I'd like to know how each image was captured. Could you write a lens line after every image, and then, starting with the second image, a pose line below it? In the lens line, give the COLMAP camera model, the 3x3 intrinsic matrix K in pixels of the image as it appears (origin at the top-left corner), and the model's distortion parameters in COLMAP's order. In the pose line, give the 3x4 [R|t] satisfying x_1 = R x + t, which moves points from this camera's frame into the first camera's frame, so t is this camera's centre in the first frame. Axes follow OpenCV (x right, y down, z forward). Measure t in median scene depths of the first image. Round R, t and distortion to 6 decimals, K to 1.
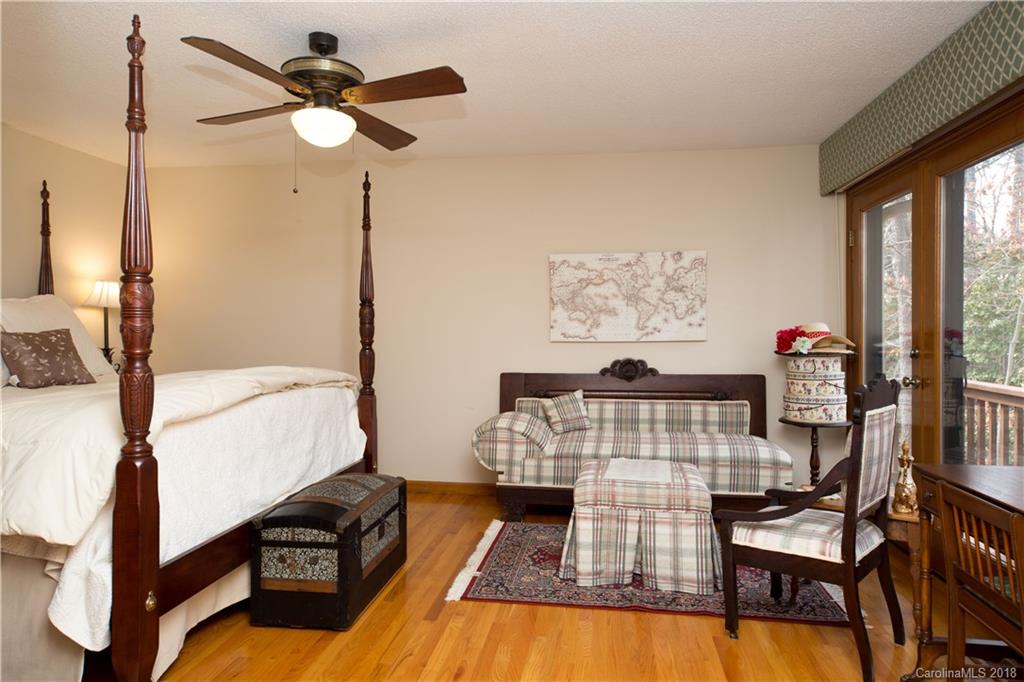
lens RADIAL K [[705.9, 0, 512.0], [0, 705.9, 341.0], [0, 0, 1]] dist [-0.000924, 0.001742]
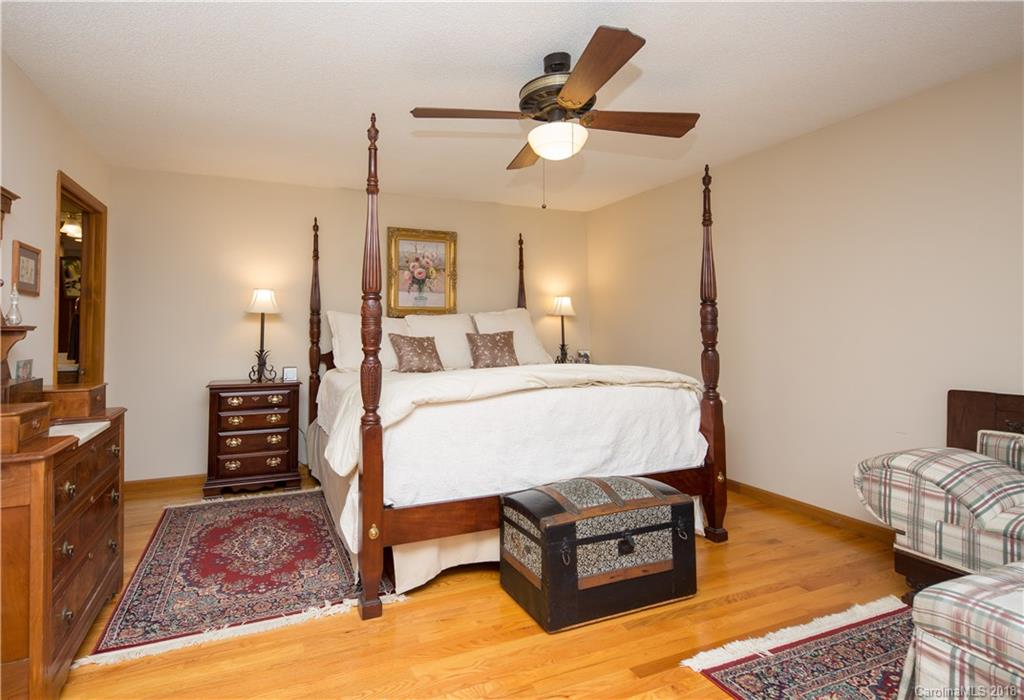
lens RADIAL K [[520.9, 0, 512.1], [0, 520.9, 317.8], [0, 0, 1]] dist [0.011452, -0.010143]
pose [[0.449547, -0.027949, -0.892819, 0.330537], [-0.005468, 0.999406, -0.034039, -0.007789], [0.893240, 0.020184, 0.449127, 0.490841]]
